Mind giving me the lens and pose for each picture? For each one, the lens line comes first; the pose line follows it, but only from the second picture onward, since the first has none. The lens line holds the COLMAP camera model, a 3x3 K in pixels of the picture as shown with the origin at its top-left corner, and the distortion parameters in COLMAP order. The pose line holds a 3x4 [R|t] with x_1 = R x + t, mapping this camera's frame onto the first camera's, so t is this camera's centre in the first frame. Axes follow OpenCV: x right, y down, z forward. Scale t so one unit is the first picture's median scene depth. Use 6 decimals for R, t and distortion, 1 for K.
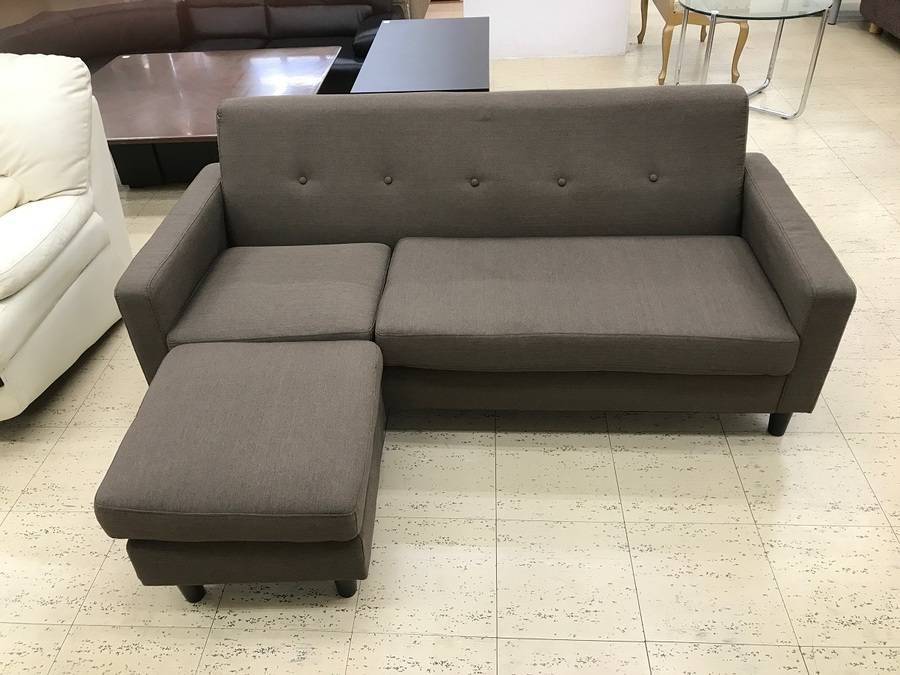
lens RADIAL K [[733.9, 0, 451.2], [0, 733.9, 337.2], [0, 0, 1]] dist [0.024333, -0.010138]
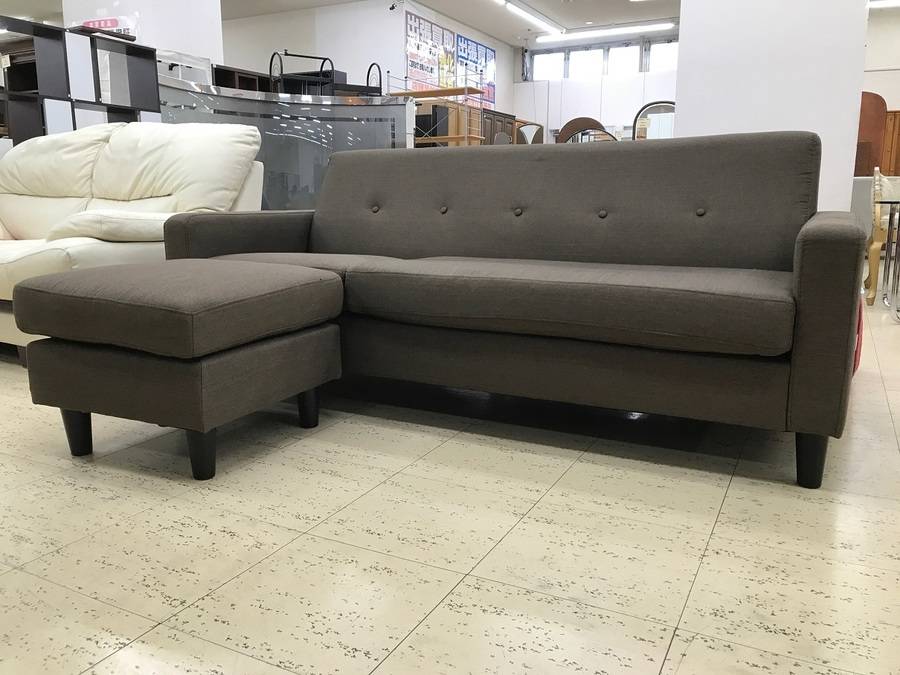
lens RADIAL K [[733.9, 0, 447.7], [0, 733.9, 337.6], [0, 0, 1]] dist [0.024333, -0.010138]
pose [[0.911204, 0.114374, -0.395759, 0.387871], [-0.271734, 0.888924, -0.368748, 0.365240], [0.309624, 0.443546, 0.841071, 0.209134]]
